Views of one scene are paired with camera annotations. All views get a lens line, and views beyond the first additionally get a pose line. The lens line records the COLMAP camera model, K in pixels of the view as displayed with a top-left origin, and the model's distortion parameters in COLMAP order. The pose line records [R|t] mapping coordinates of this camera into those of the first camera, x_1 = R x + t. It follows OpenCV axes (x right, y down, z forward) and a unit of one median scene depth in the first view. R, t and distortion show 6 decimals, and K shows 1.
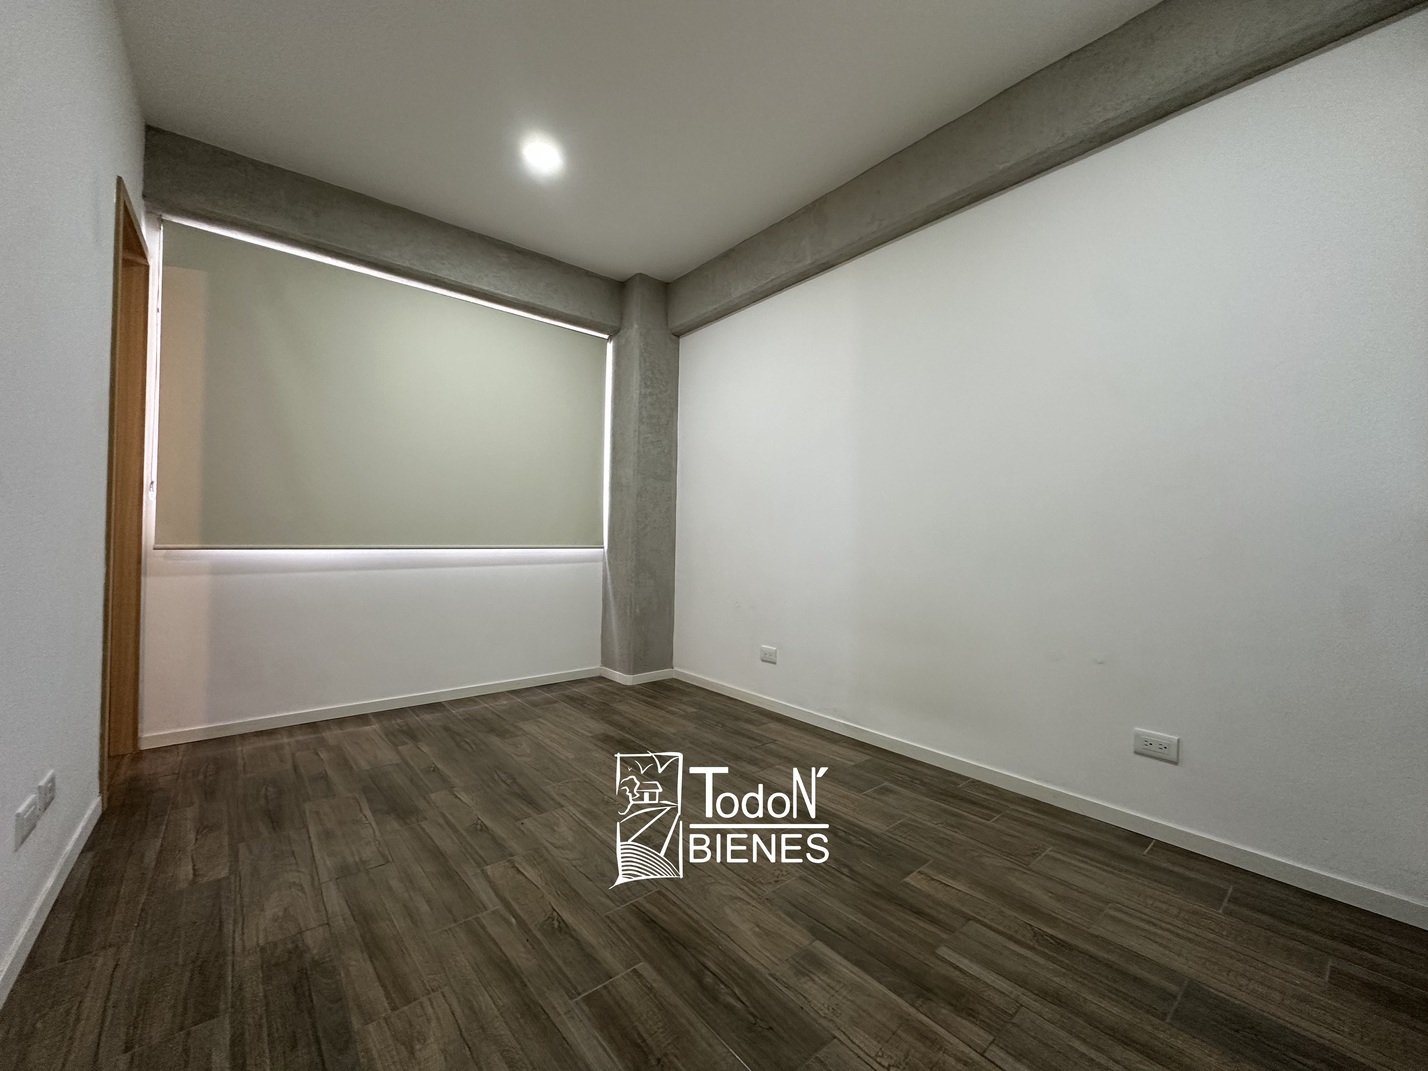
lens RADIAL K [[567.4, 0, 713.7], [0, 567.4, 534.0], [0, 0, 1]] dist [-0.006475, 0.000053]
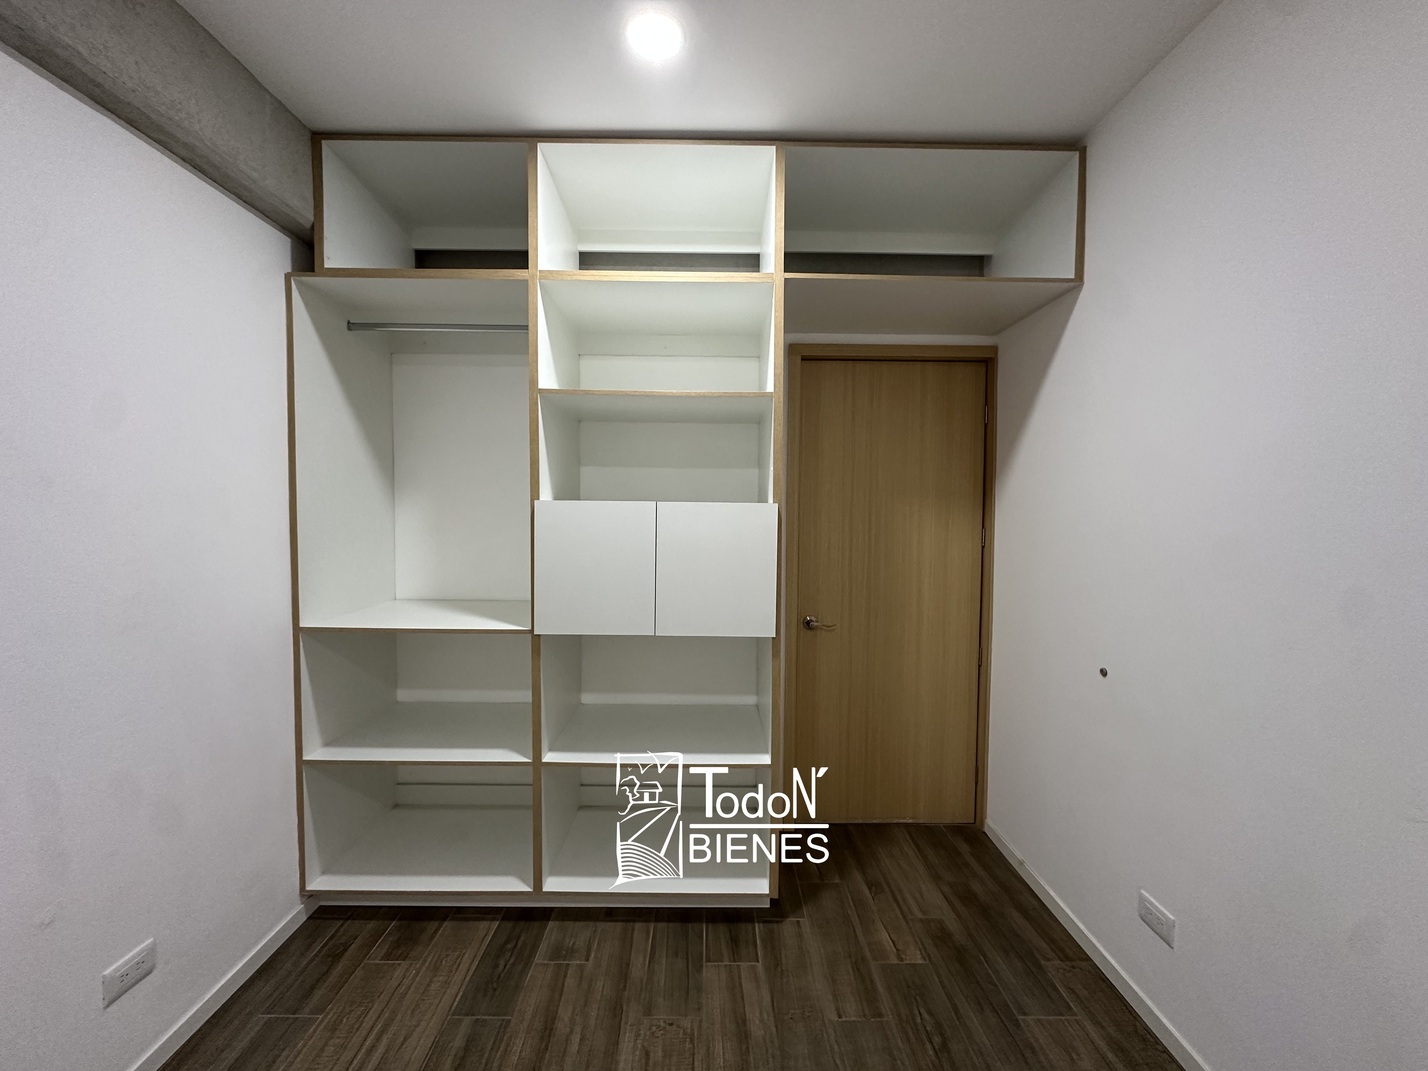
lens RADIAL K [[567.4, 0, 713.3], [0, 567.4, 538.0], [0, 0, 1]] dist [-0.006475, 0.000053]
pose [[-0.774726, -0.049000, 0.630395, -0.300491], [-0.024358, 0.998565, 0.047683, -0.294899], [-0.631827, 0.021586, -0.774808, 1.239587]]
